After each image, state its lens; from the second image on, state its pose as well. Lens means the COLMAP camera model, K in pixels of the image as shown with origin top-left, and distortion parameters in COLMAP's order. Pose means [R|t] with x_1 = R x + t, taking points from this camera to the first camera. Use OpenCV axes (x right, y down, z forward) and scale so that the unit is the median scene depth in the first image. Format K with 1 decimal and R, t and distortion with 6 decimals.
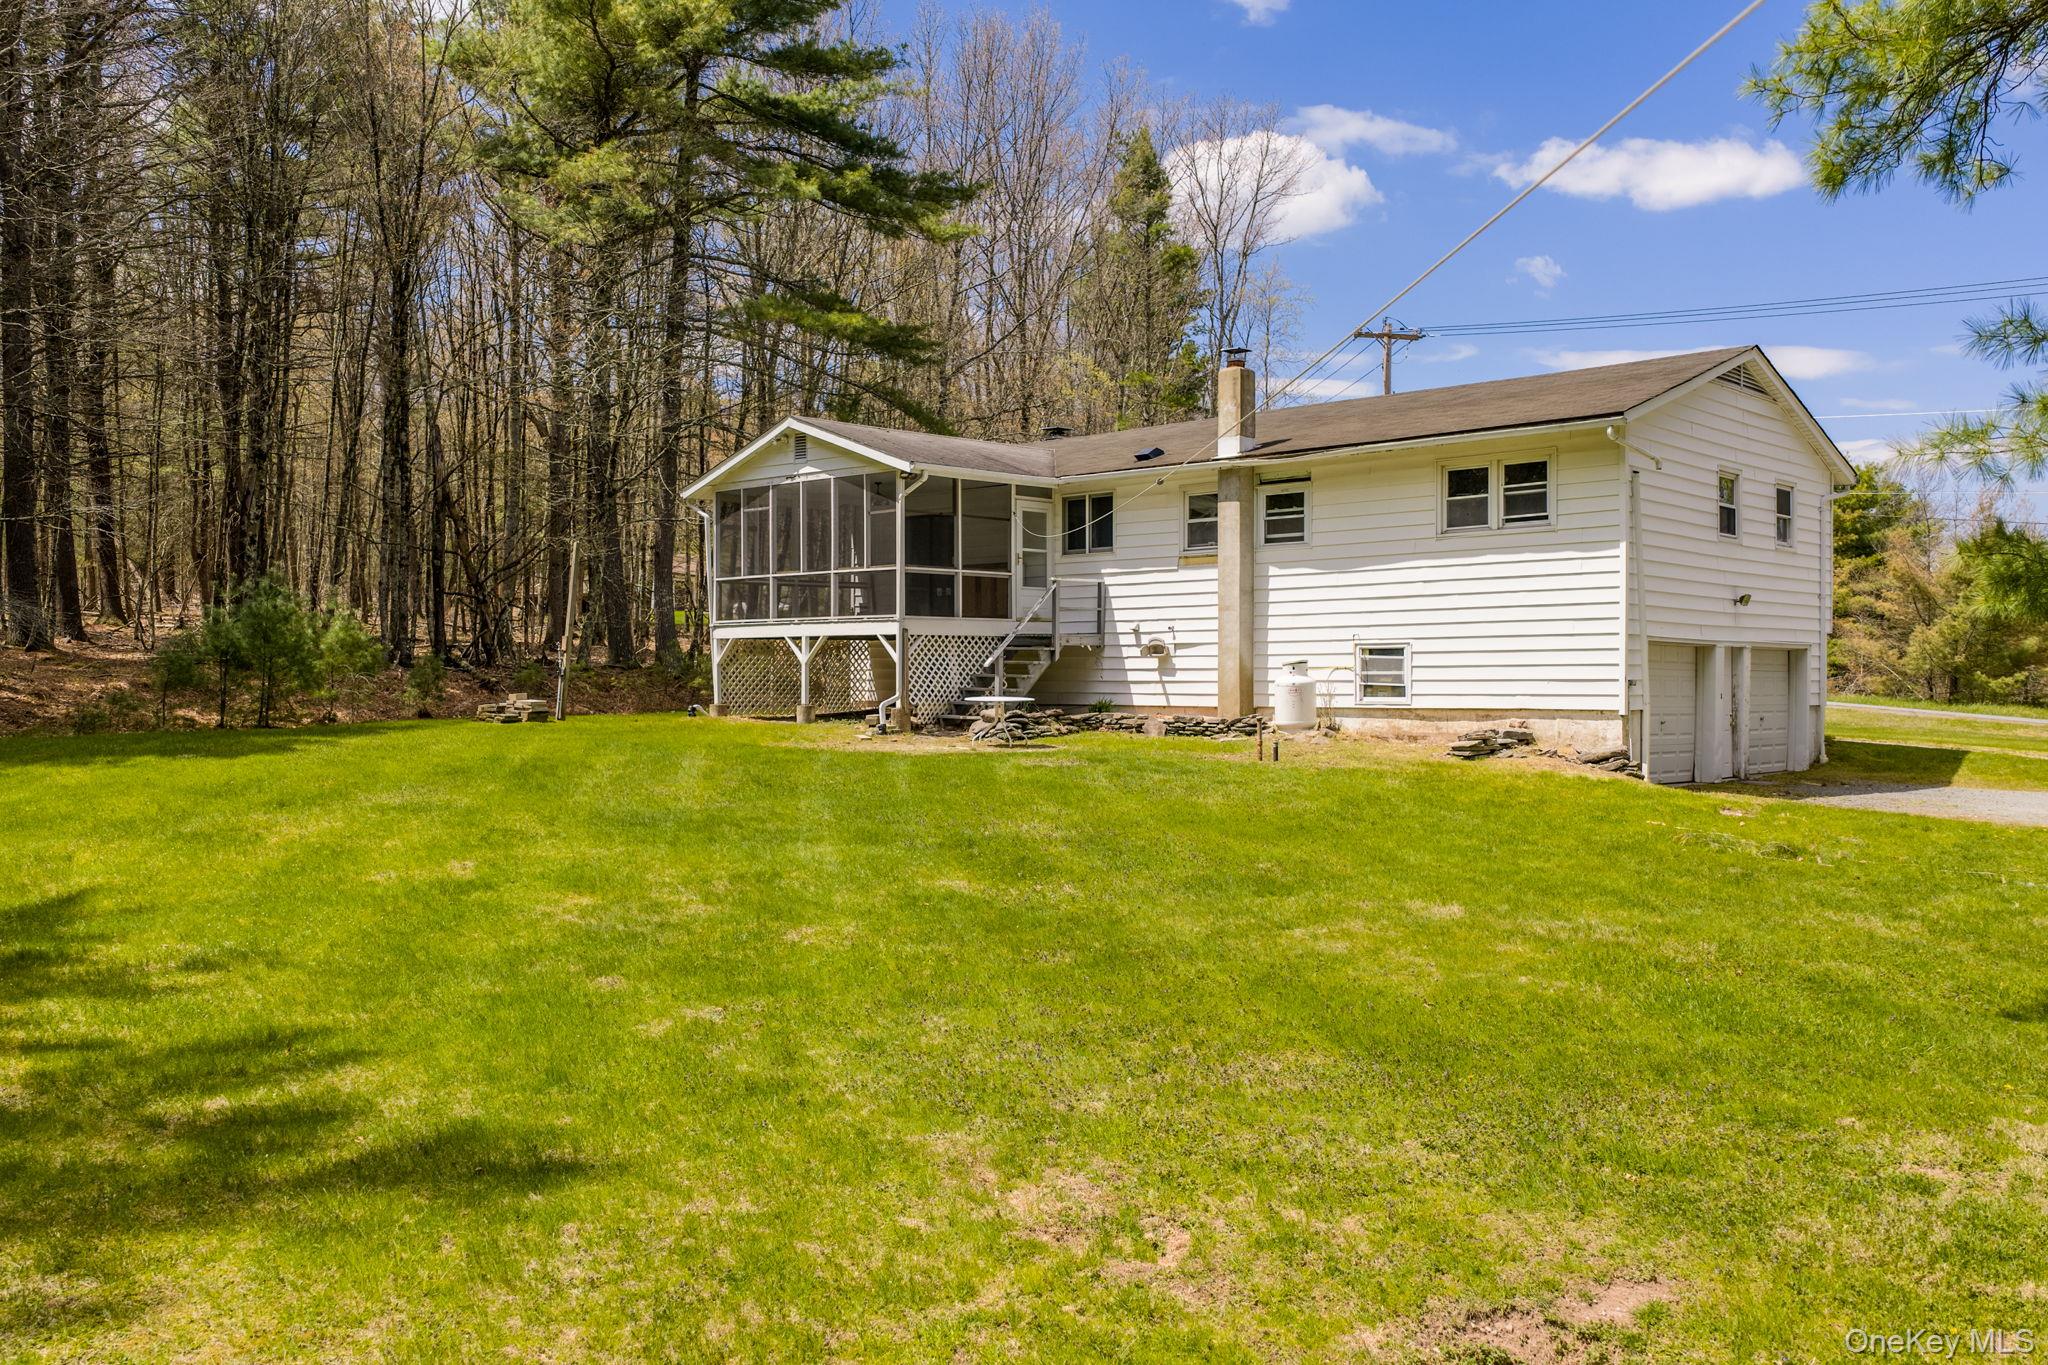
lens RADIAL K [[1656.7, 0, 1024.0], [0, 1656.7, 682.5], [0, 0, 1]] dist [0.006750, 0.000469]
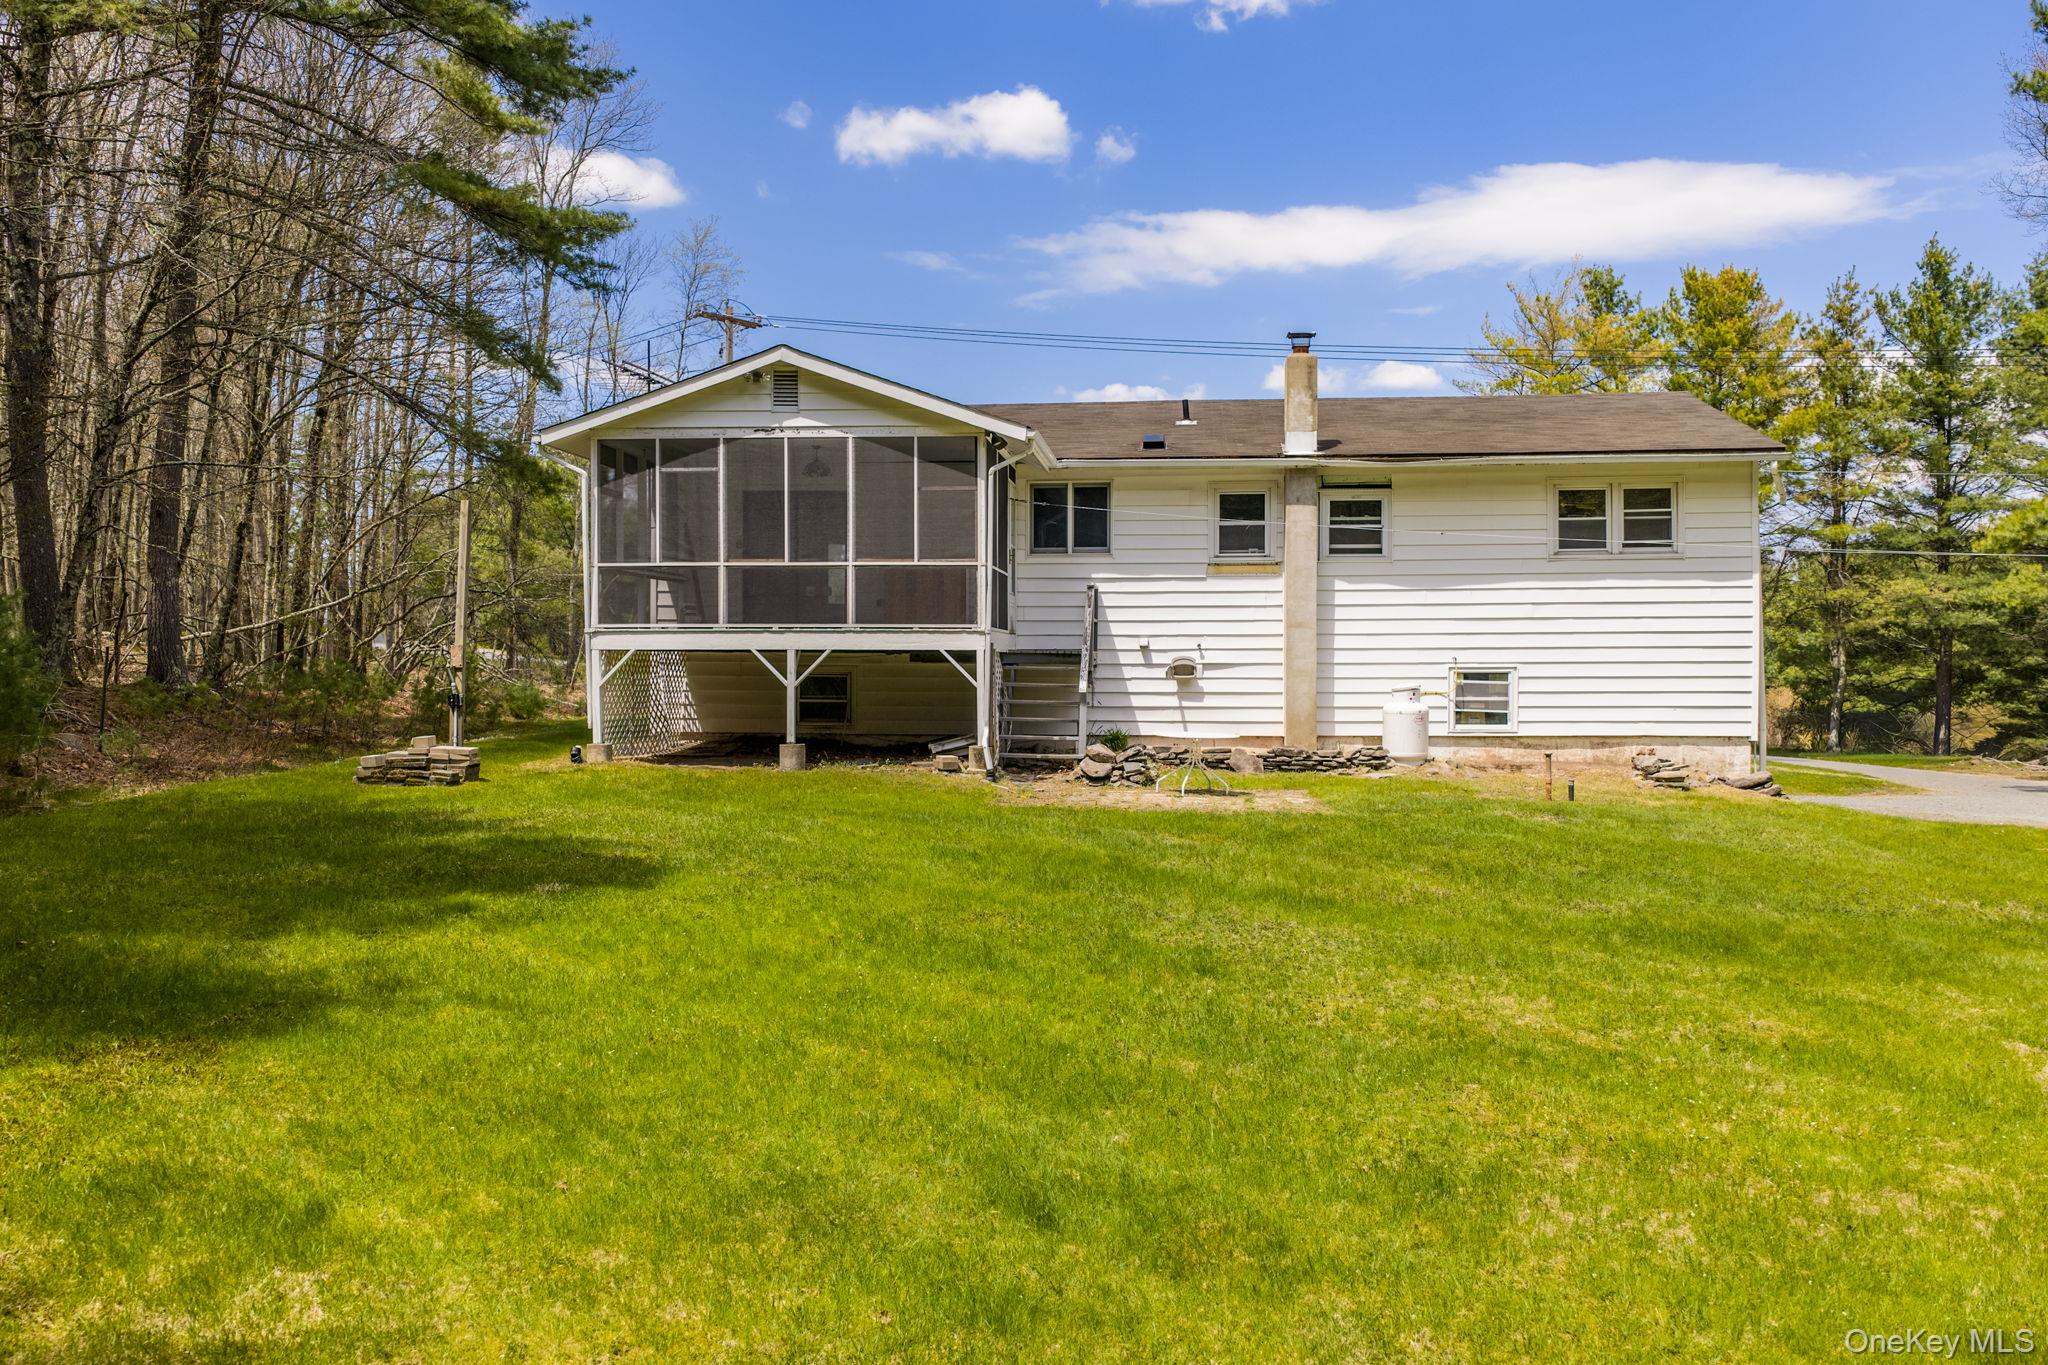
lens RADIAL K [[1656.7, 0, 1024.0], [0, 1656.7, 682.5], [0, 0, 1]] dist [0.006750, 0.000469]
pose [[0.795351, -0.001661, 0.606147, -0.526495], [0.000504, 0.999998, 0.002080, -0.016070], [-0.606149, -0.001349, 0.795350, 0.382790]]
